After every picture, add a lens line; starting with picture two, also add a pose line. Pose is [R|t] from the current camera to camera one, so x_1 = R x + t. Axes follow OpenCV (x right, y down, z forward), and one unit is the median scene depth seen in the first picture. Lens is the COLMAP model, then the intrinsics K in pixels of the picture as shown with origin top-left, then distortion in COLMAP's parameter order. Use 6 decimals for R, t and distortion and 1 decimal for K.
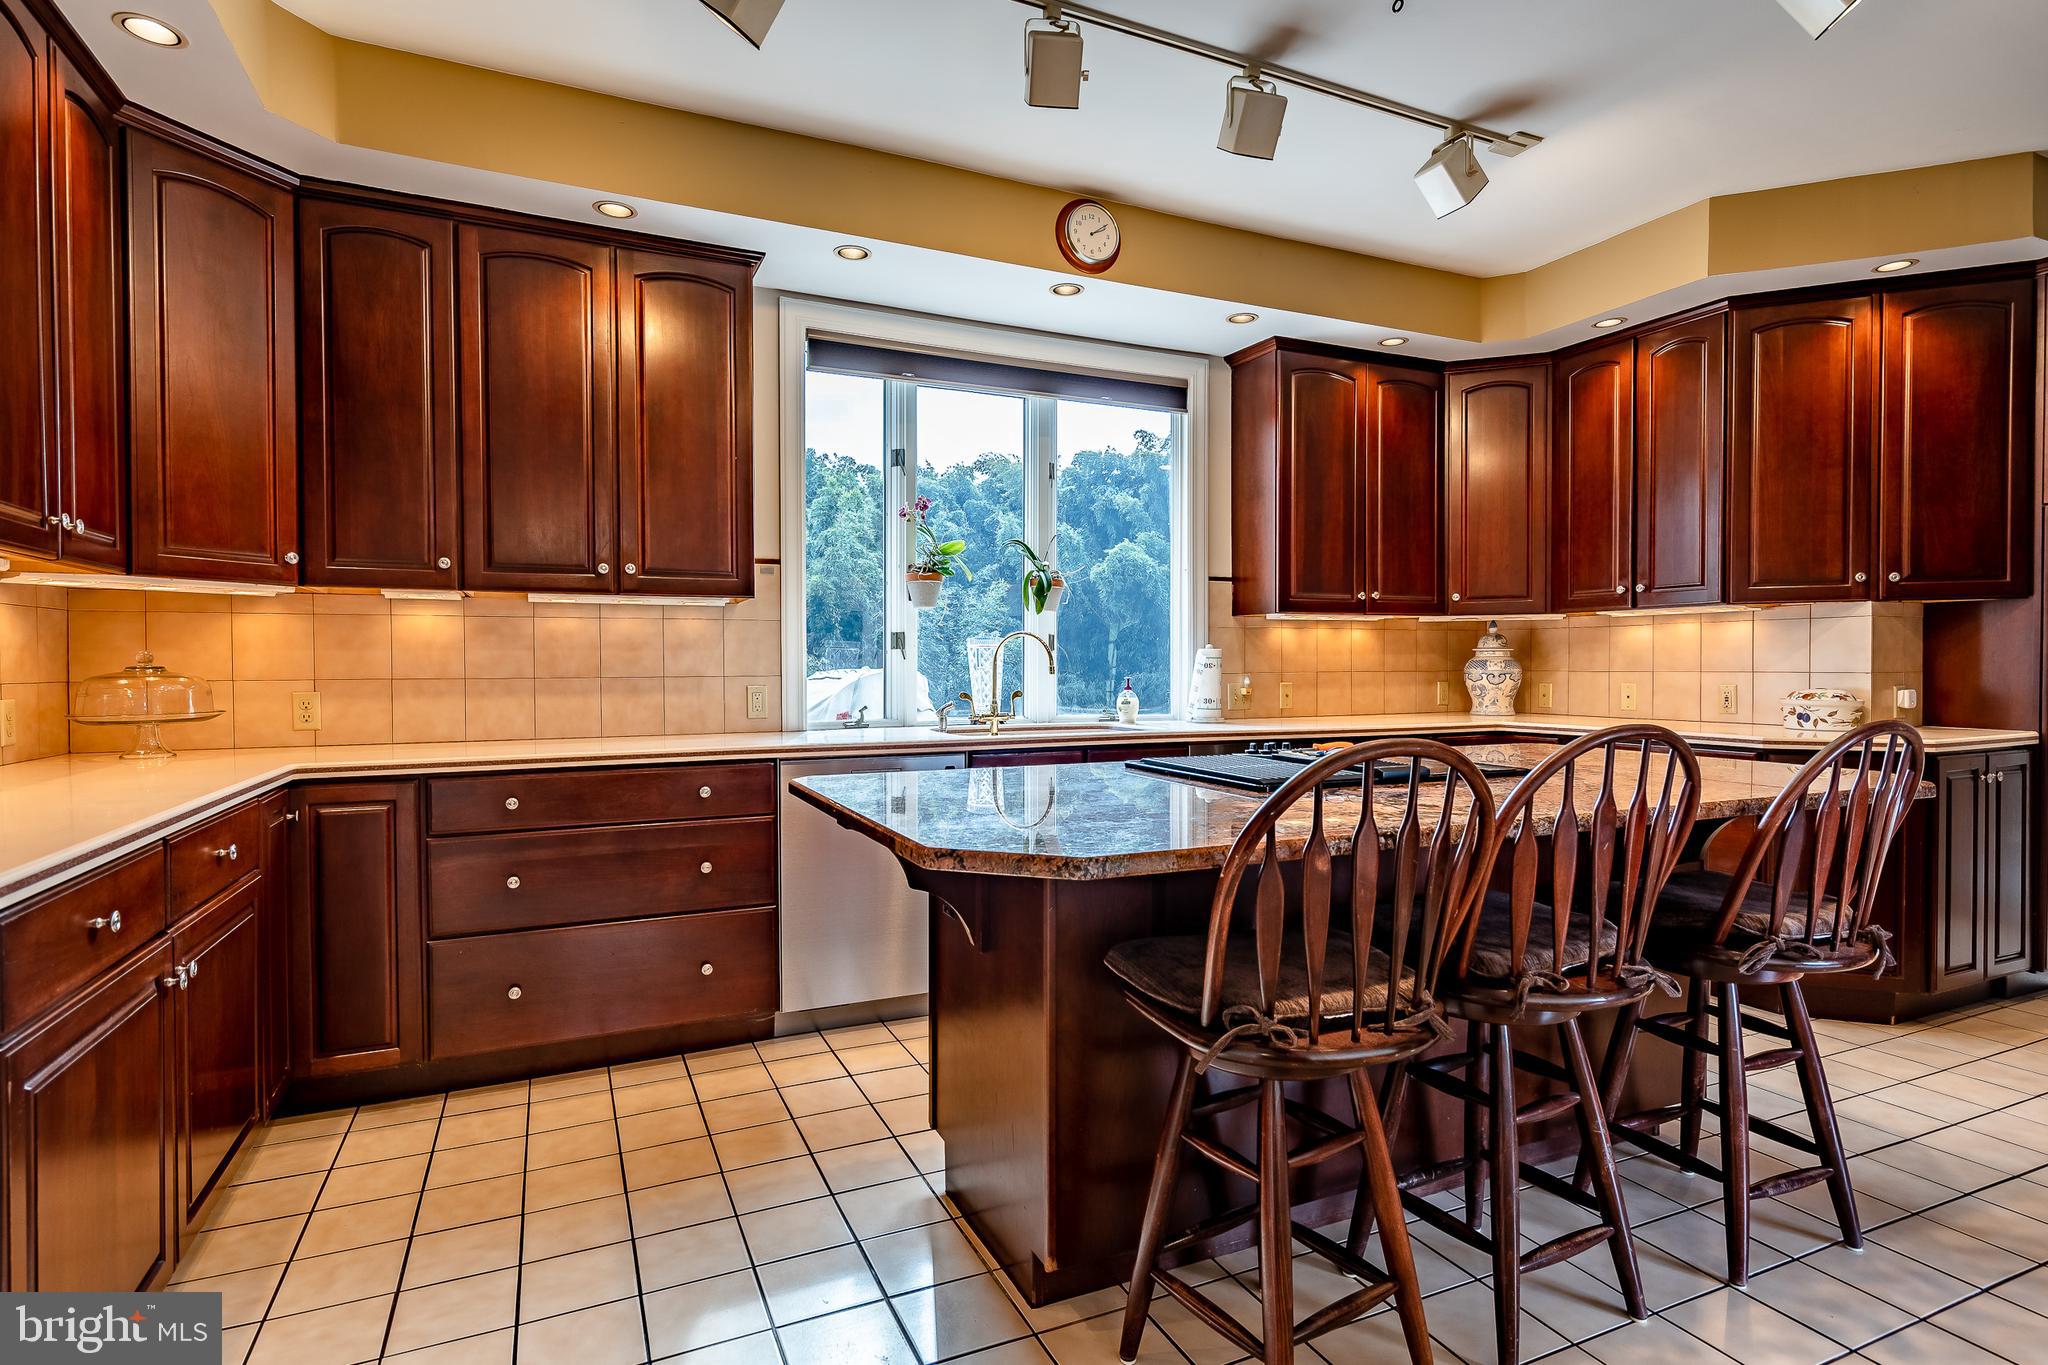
lens RADIAL K [[1074.3, 0, 1026.0], [0, 1074.3, 679.5], [0, 0, 1]] dist [0.007851, 0.002915]
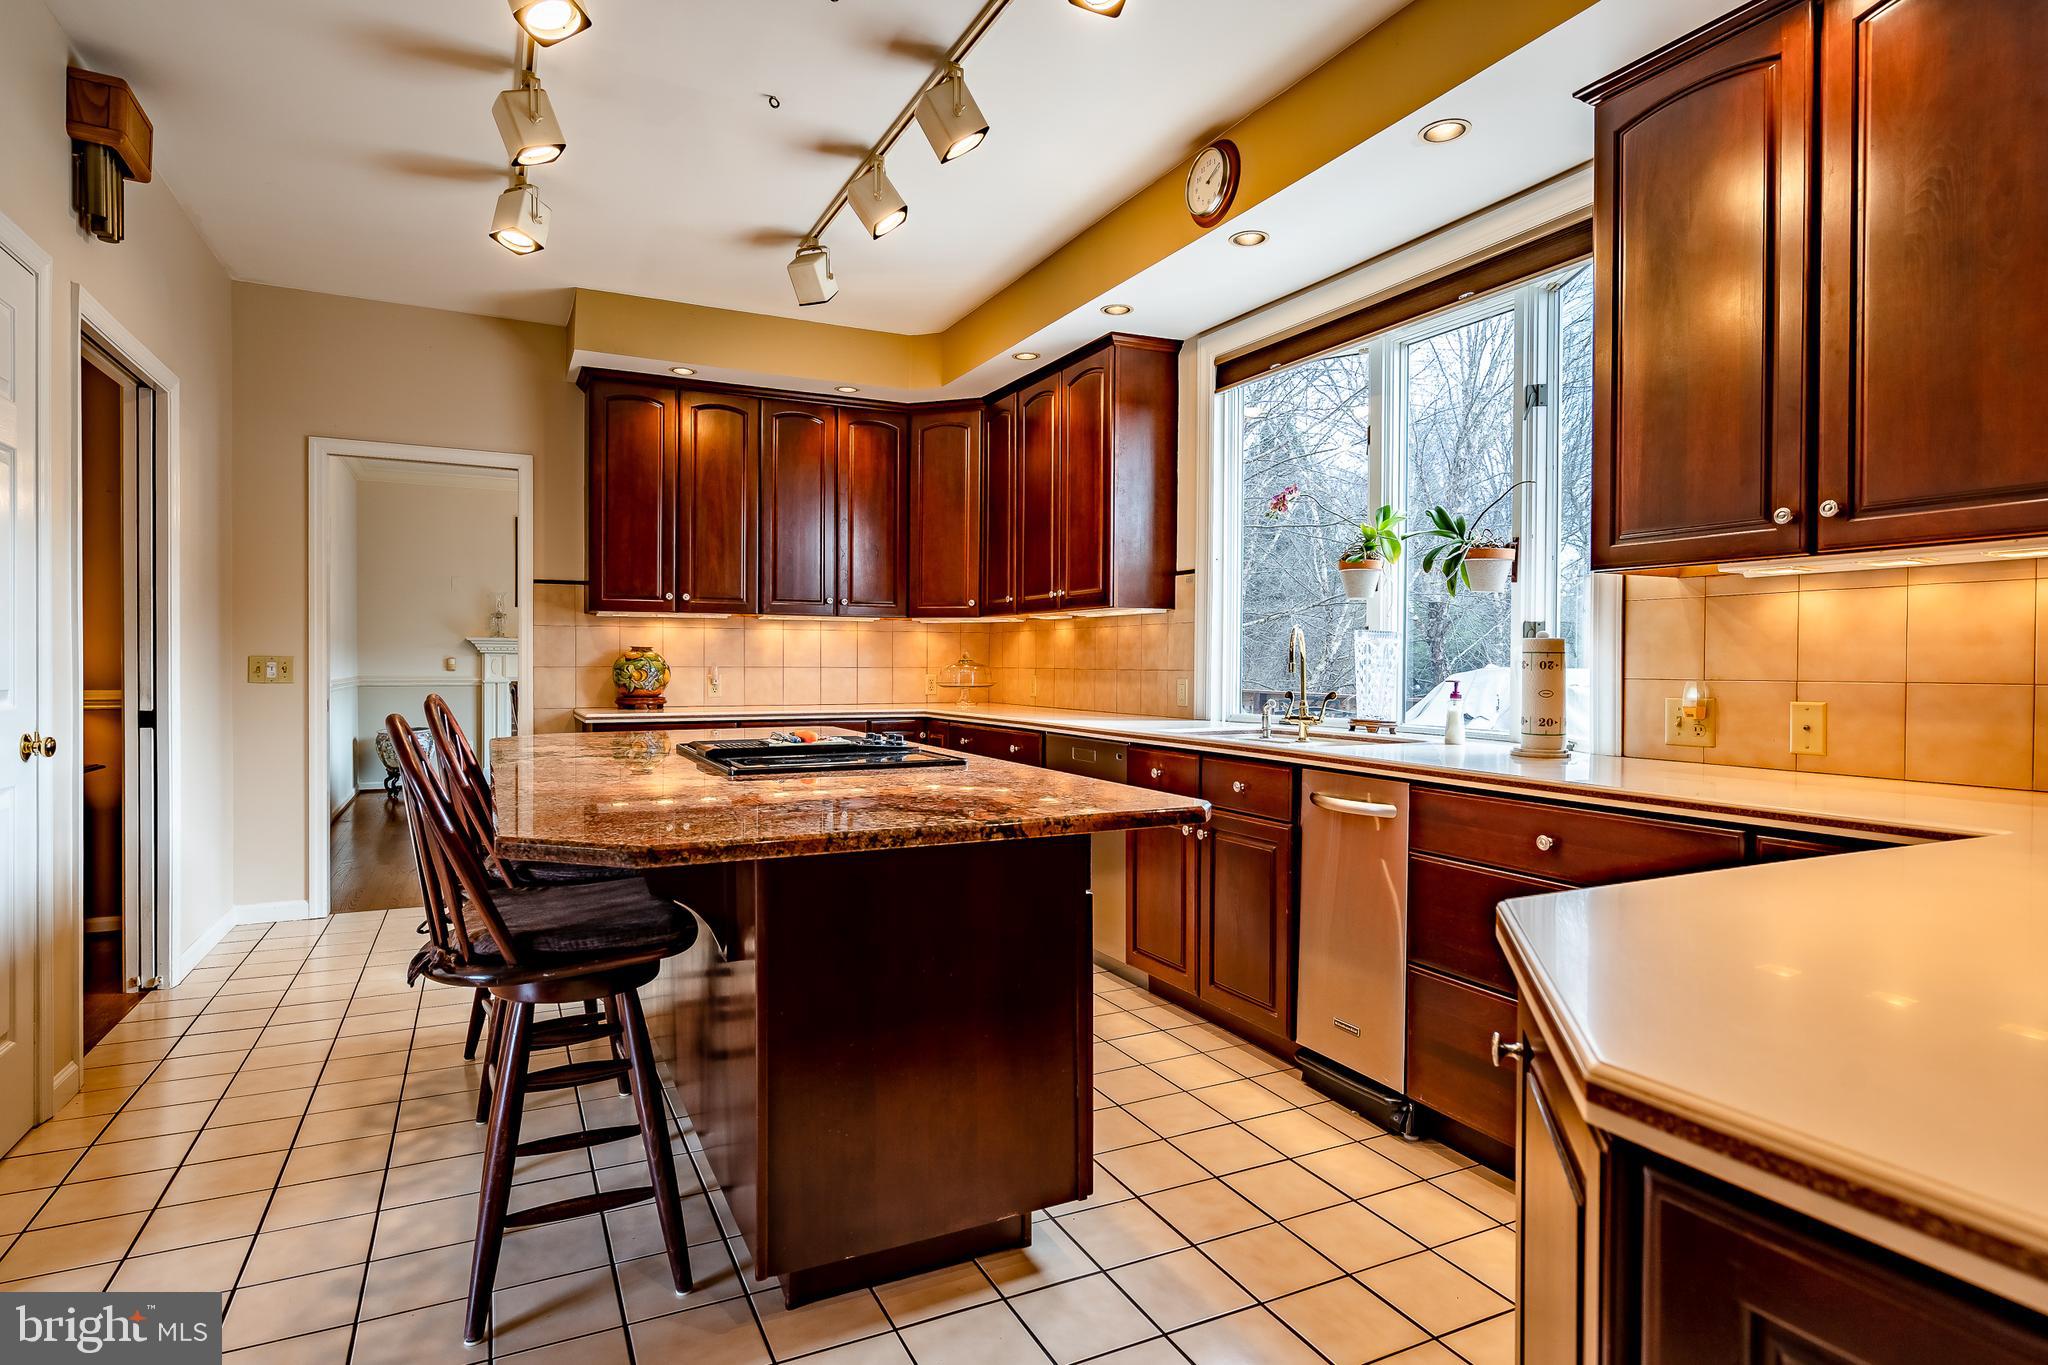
lens RADIAL K [[1074.3, 0, 1032.0], [0, 1074.3, 672.9], [0, 0, 1]] dist [0.007851, 0.002915]
pose [[0.030010, 0.012130, -0.999476, 0.909798], [-0.022376, 0.999684, 0.011461, -0.010106], [0.999299, 0.022020, 0.030272, 0.789383]]
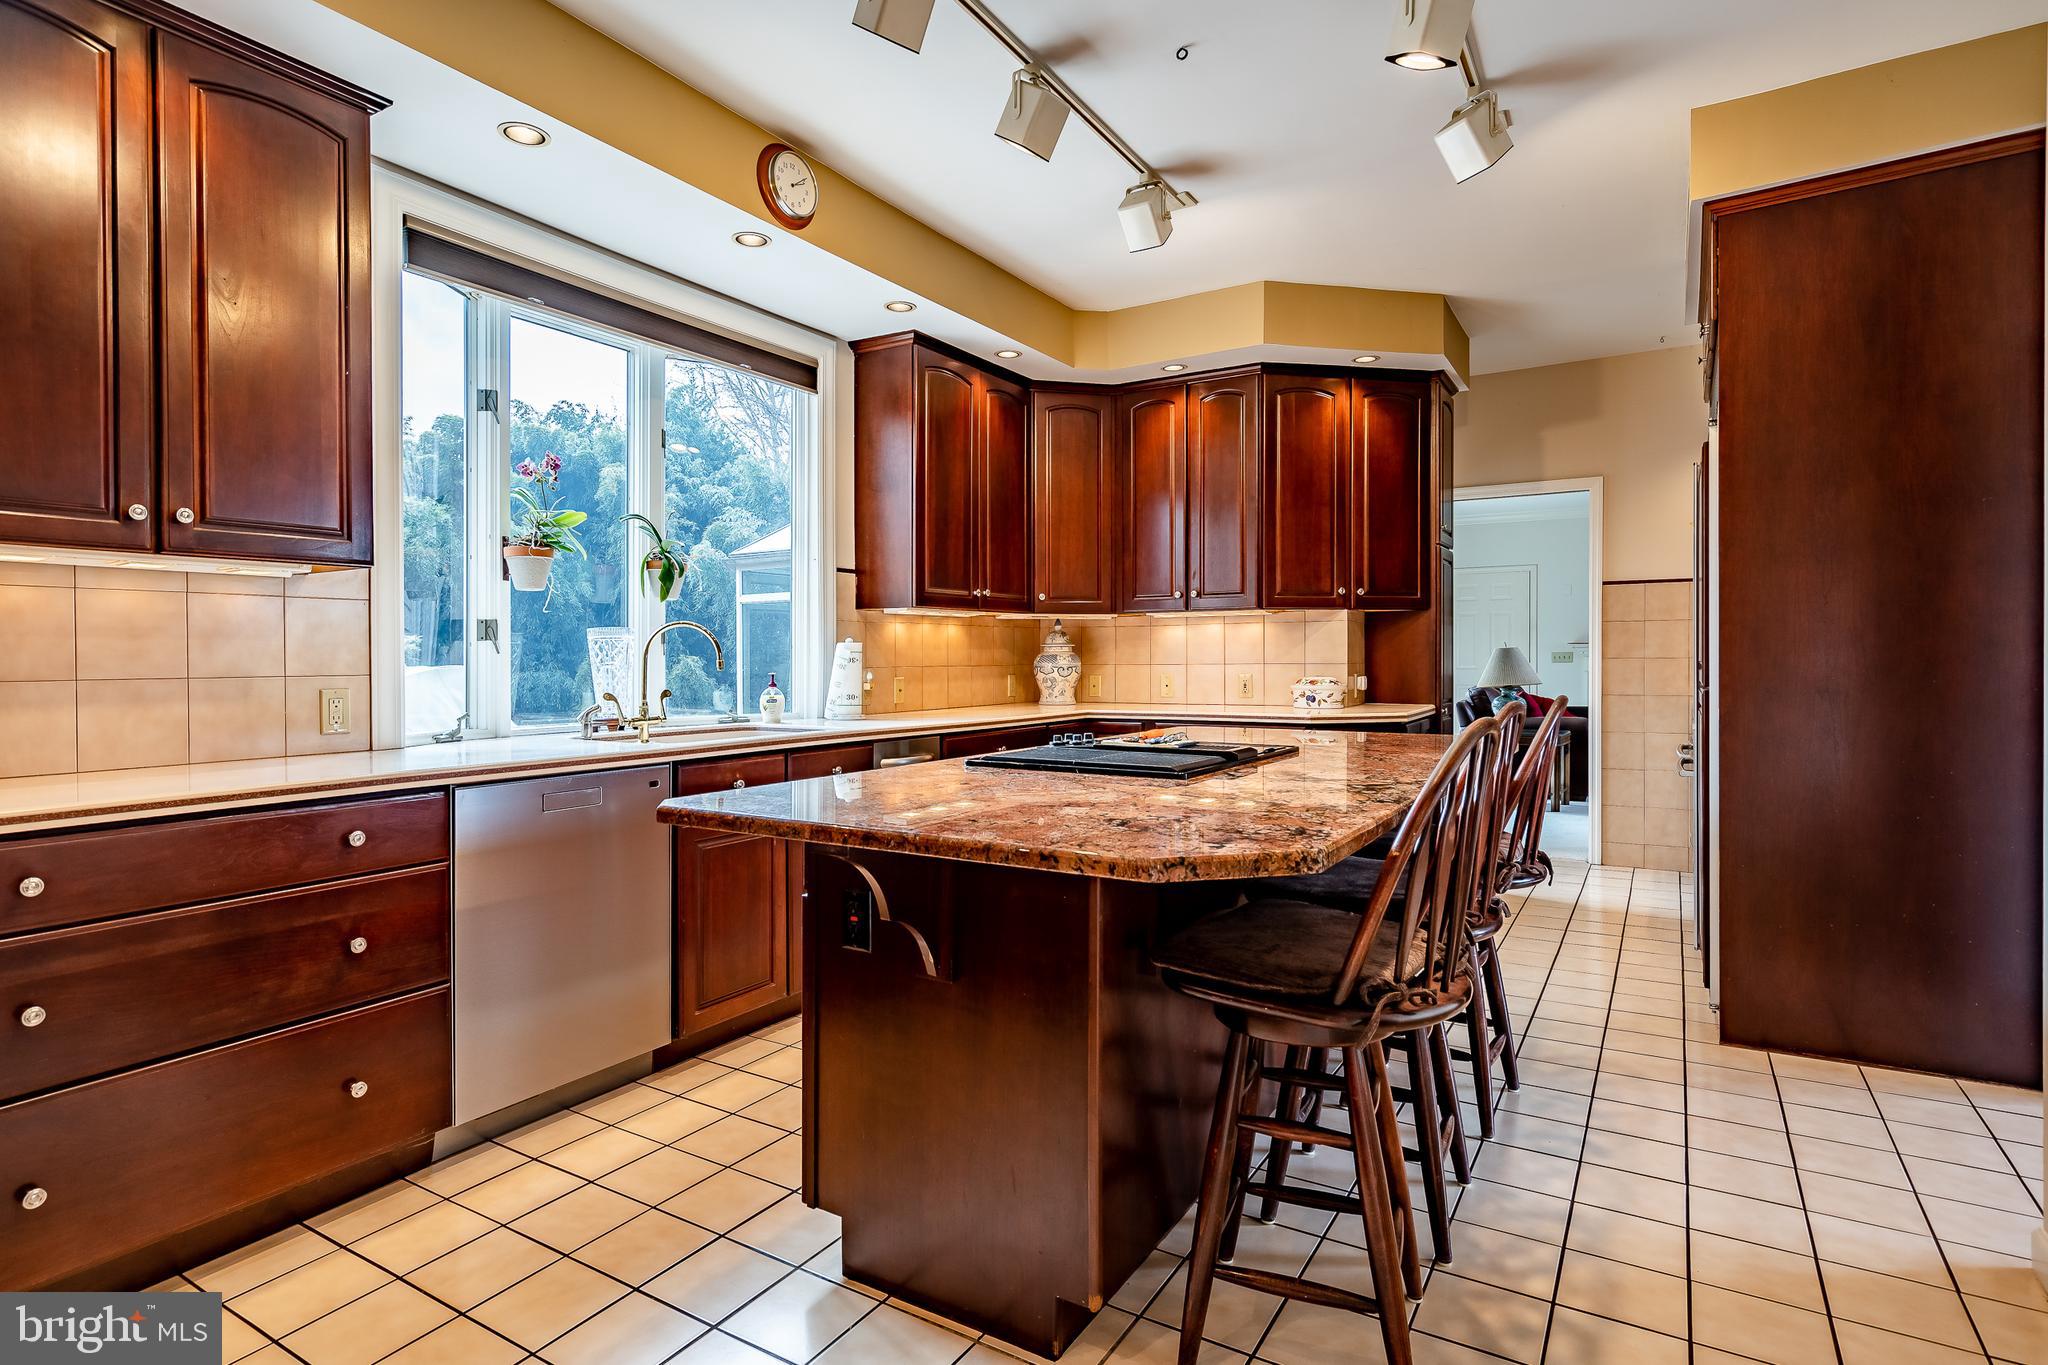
lens RADIAL K [[1074.3, 0, 1049.9], [0, 1074.3, 664.6], [0, 0, 1]] dist [0.007851, 0.002915]
pose [[0.823584, -0.005251, 0.567171, -0.262787], [0.011748, 0.999901, -0.007803, 0.000864], [-0.567073, 0.013090, 0.823563, 0.125123]]
